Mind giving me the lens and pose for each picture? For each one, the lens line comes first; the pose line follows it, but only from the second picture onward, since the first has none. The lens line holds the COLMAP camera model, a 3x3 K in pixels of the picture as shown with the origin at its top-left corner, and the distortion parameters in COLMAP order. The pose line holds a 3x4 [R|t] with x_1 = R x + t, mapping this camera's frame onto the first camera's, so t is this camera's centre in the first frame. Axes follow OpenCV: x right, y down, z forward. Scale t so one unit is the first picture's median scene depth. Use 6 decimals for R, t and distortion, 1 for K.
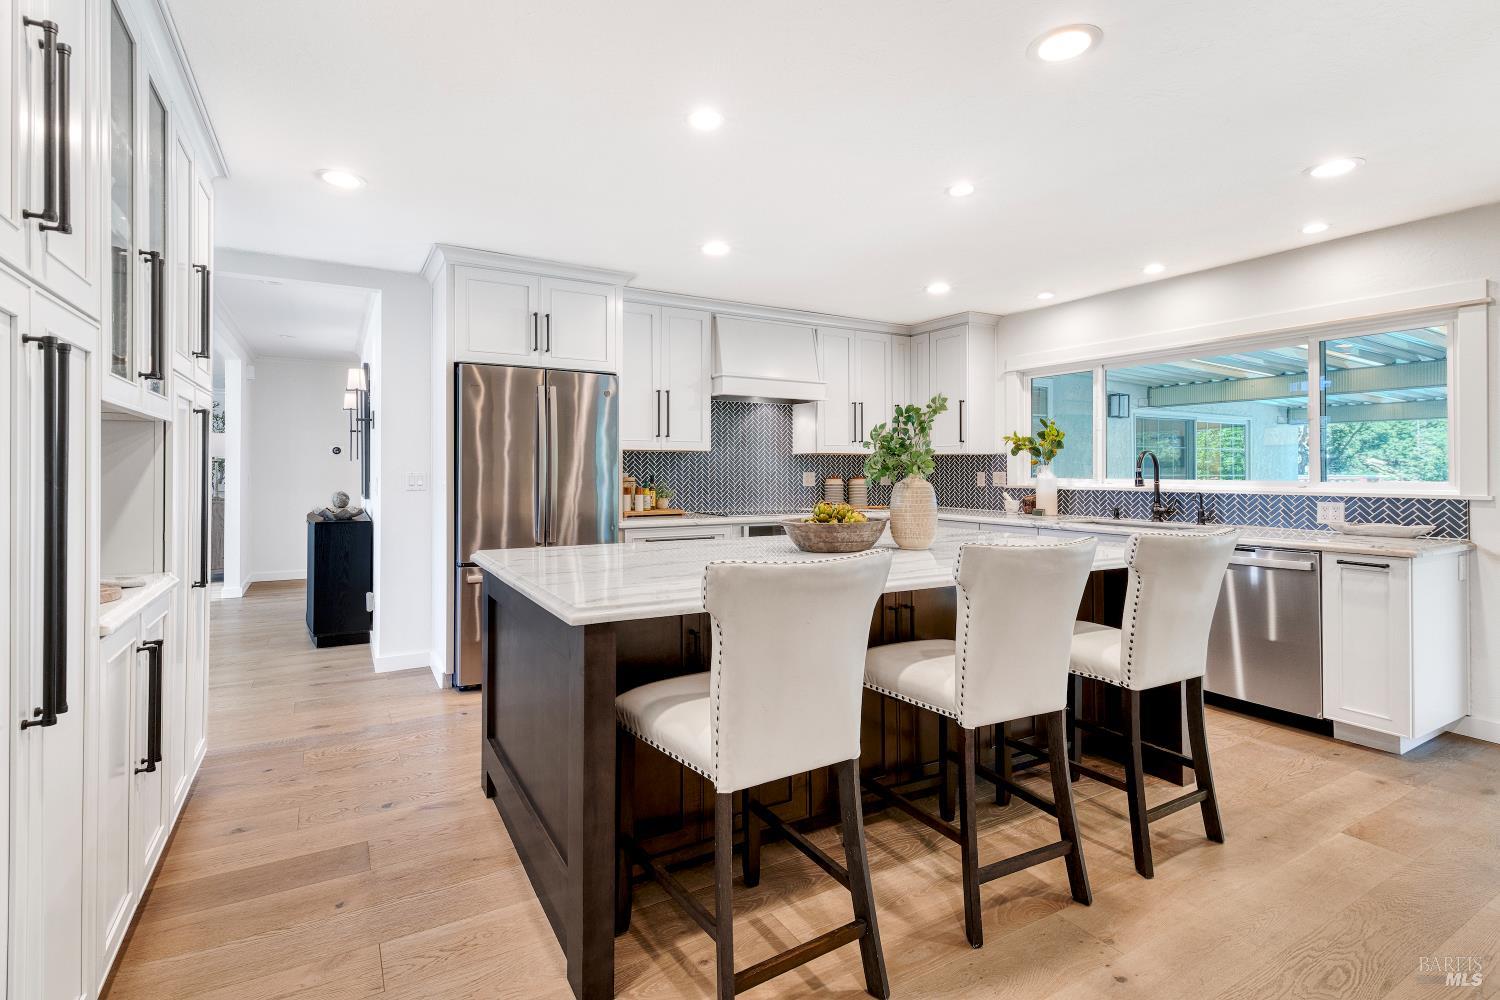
lens RADIAL K [[708.3, 0, 727.1], [0, 708.3, 474.3], [0, 0, 1]] dist [0.025513, -0.001197]
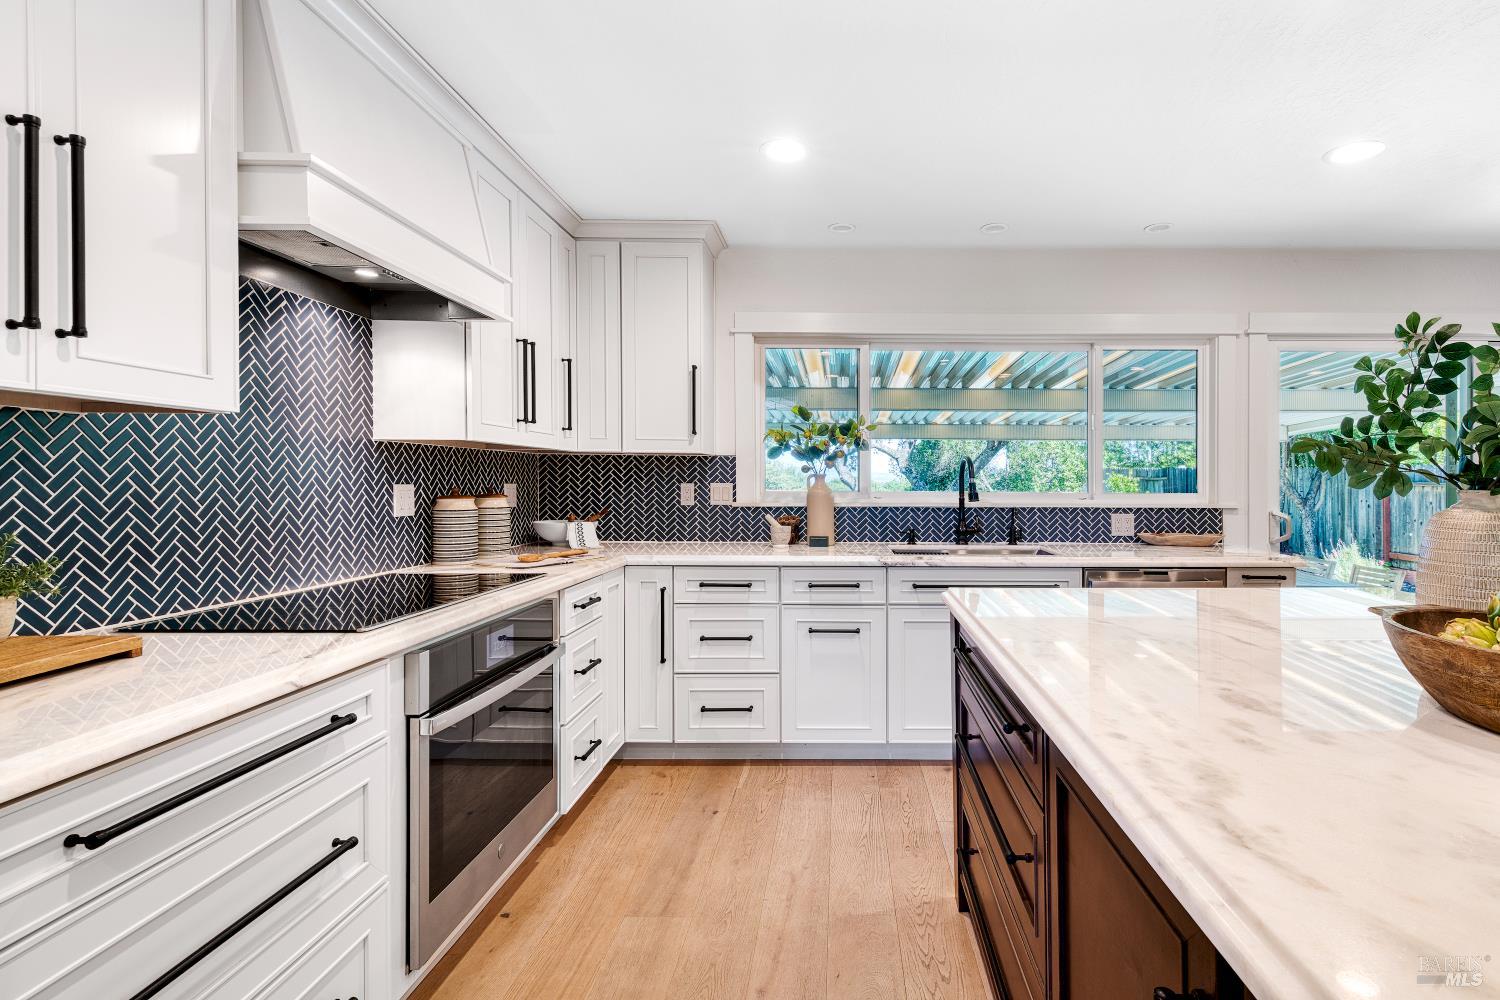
lens RADIAL K [[724.7, 0, 841.3], [0, 724.7, 496.3], [0, 0, 1]] dist [0.014353, 0.000169]
pose [[0.476599, -0.018961, 0.878916, -0.193620], [0.001401, 0.999782, 0.020809, -0.005774], [-0.879120, -0.008686, 0.476522, 0.722457]]
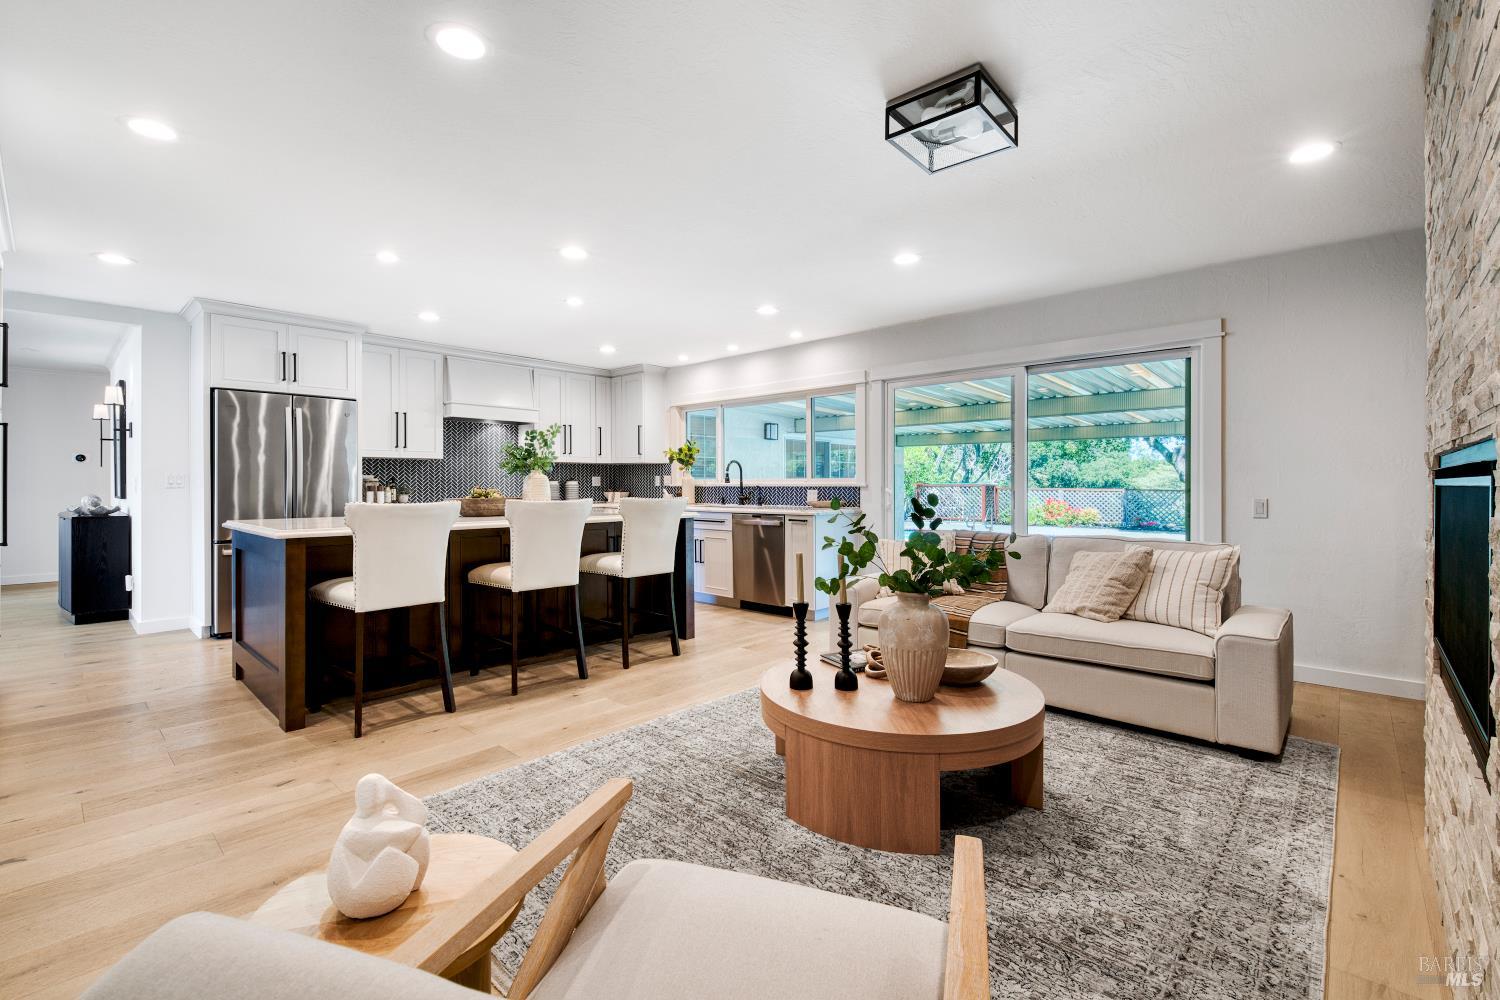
lens RADIAL K [[662.3, 0, 759.7], [0, 662.3, 488.5], [0, 0, 1]] dist [-0.001315, -0.003433]
pose [[0.949771, -0.004649, 0.312911, 0.173674], [0.004314, 0.999989, 0.001761, 0.026500], [-0.312916, -0.000323, 0.949781, -0.419608]]
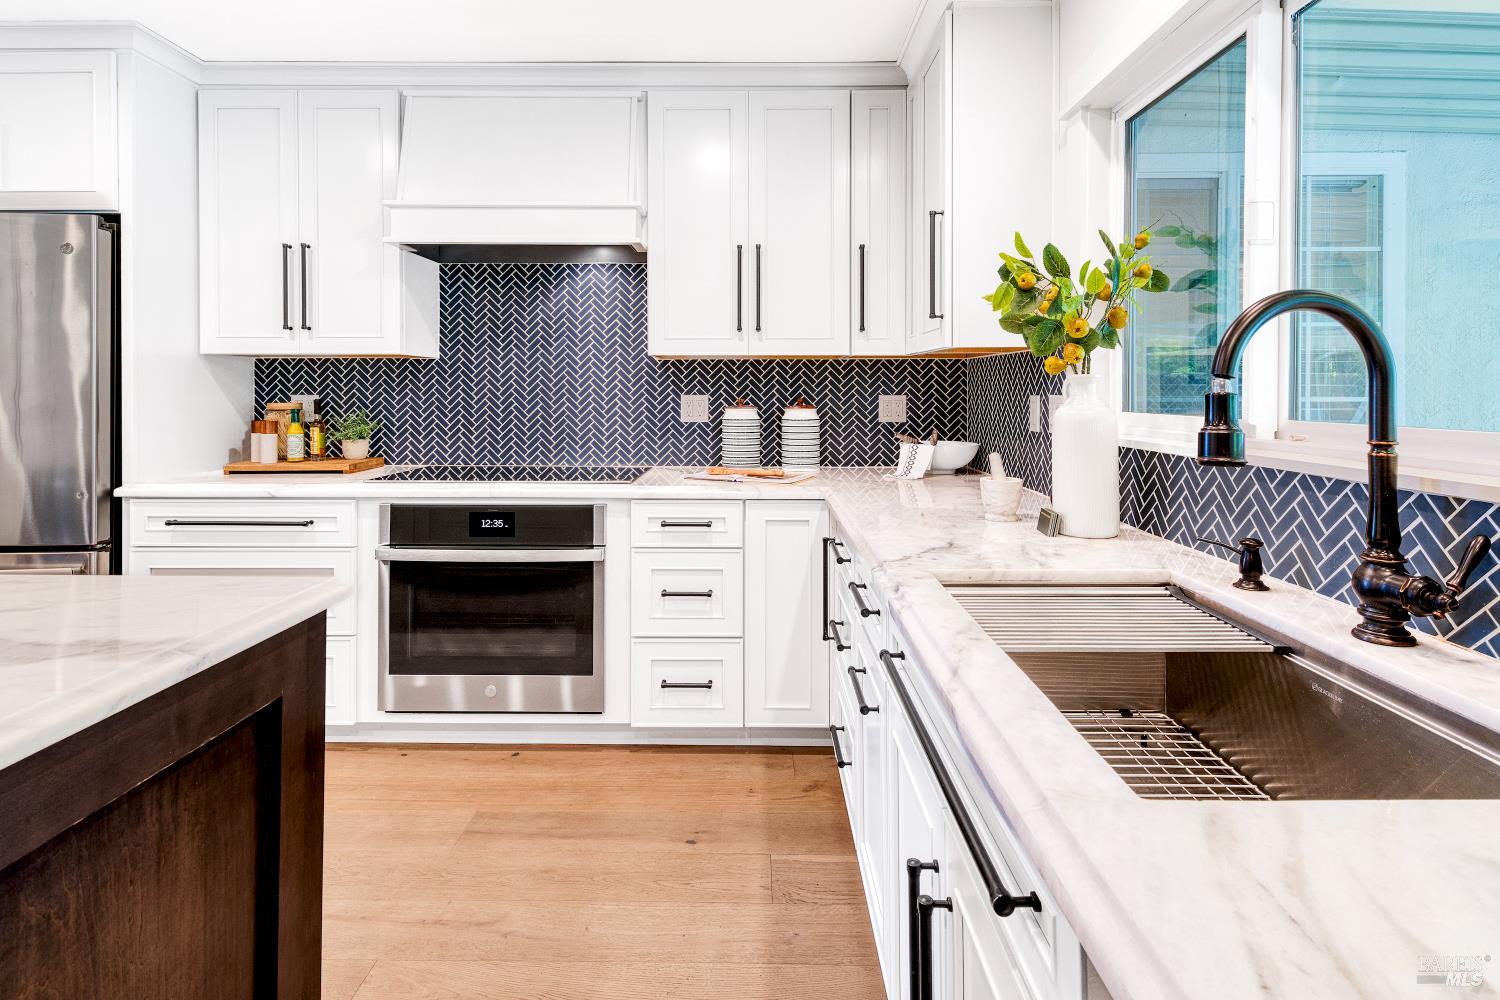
lens RADIAL K [[758.5, 0, 754.1], [0, 758.5, 405.9], [0, 0, 1]] dist [0.003656, -0.001341]
pose [[0.870642, 0.006832, -0.491870, 0.546190], [-0.002250, 0.999948, 0.009906, -0.000438], [0.491912, -0.007517, 0.870612, 0.719263]]
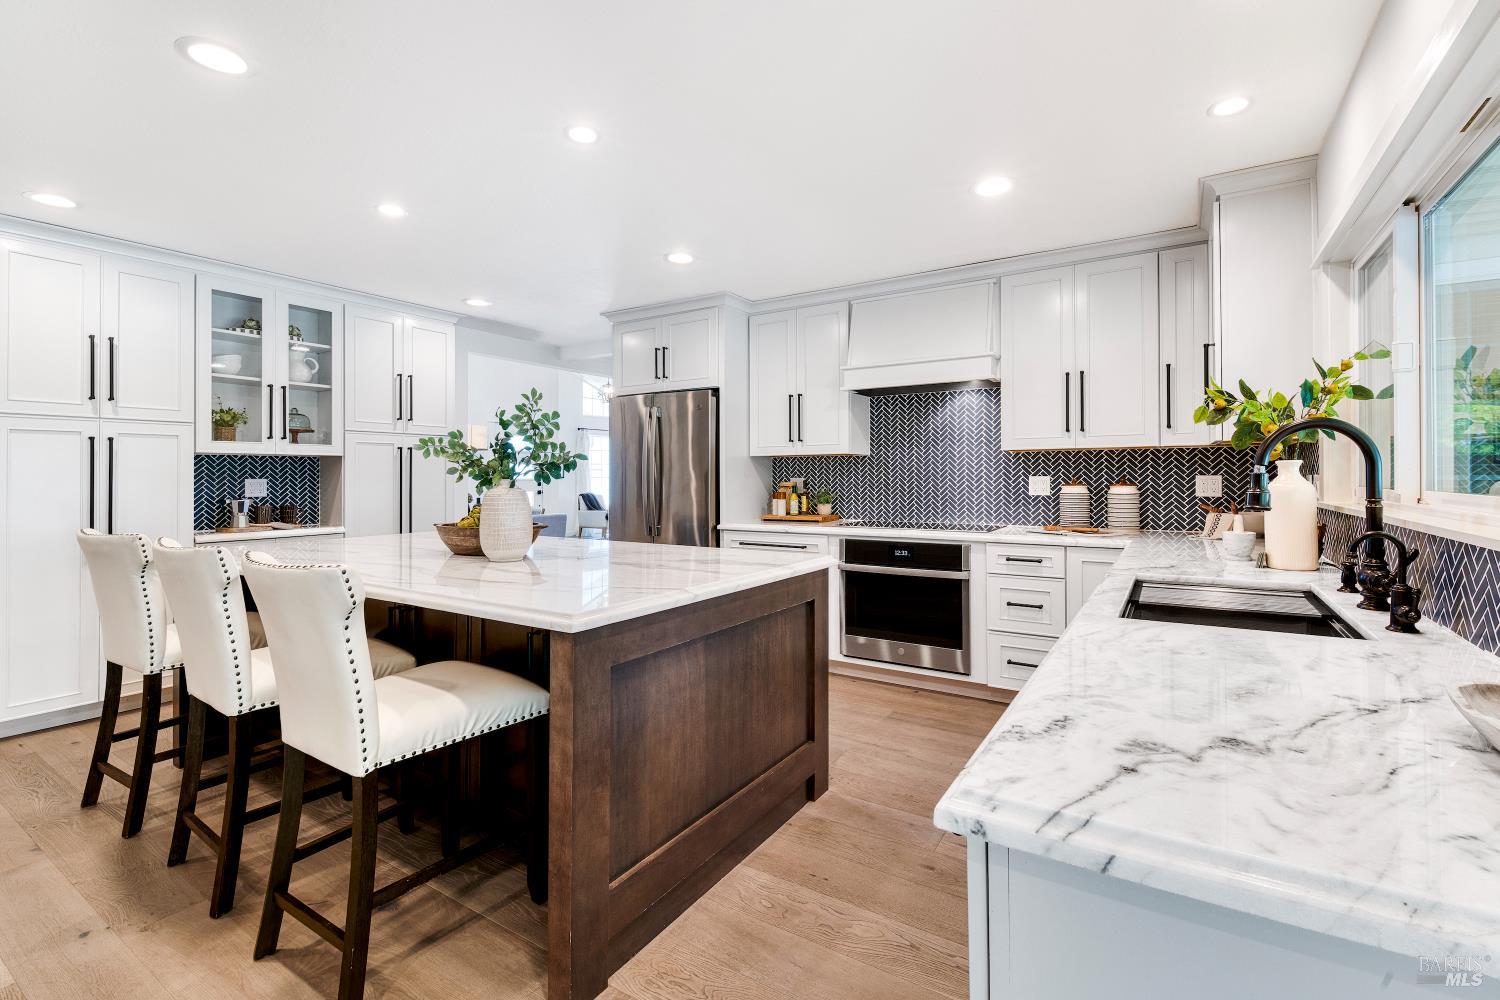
lens RADIAL K [[662.3, 0, 741.5], [0, 662.3, 473.6], [0, 0, 1]] dist [-0.001315, -0.003433]
pose [[0.468619, -0.009146, -0.883353, 0.740562], [0.002292, 0.999956, -0.009138, -0.000004], [0.883397, 0.002257, 0.468619, 0.546860]]
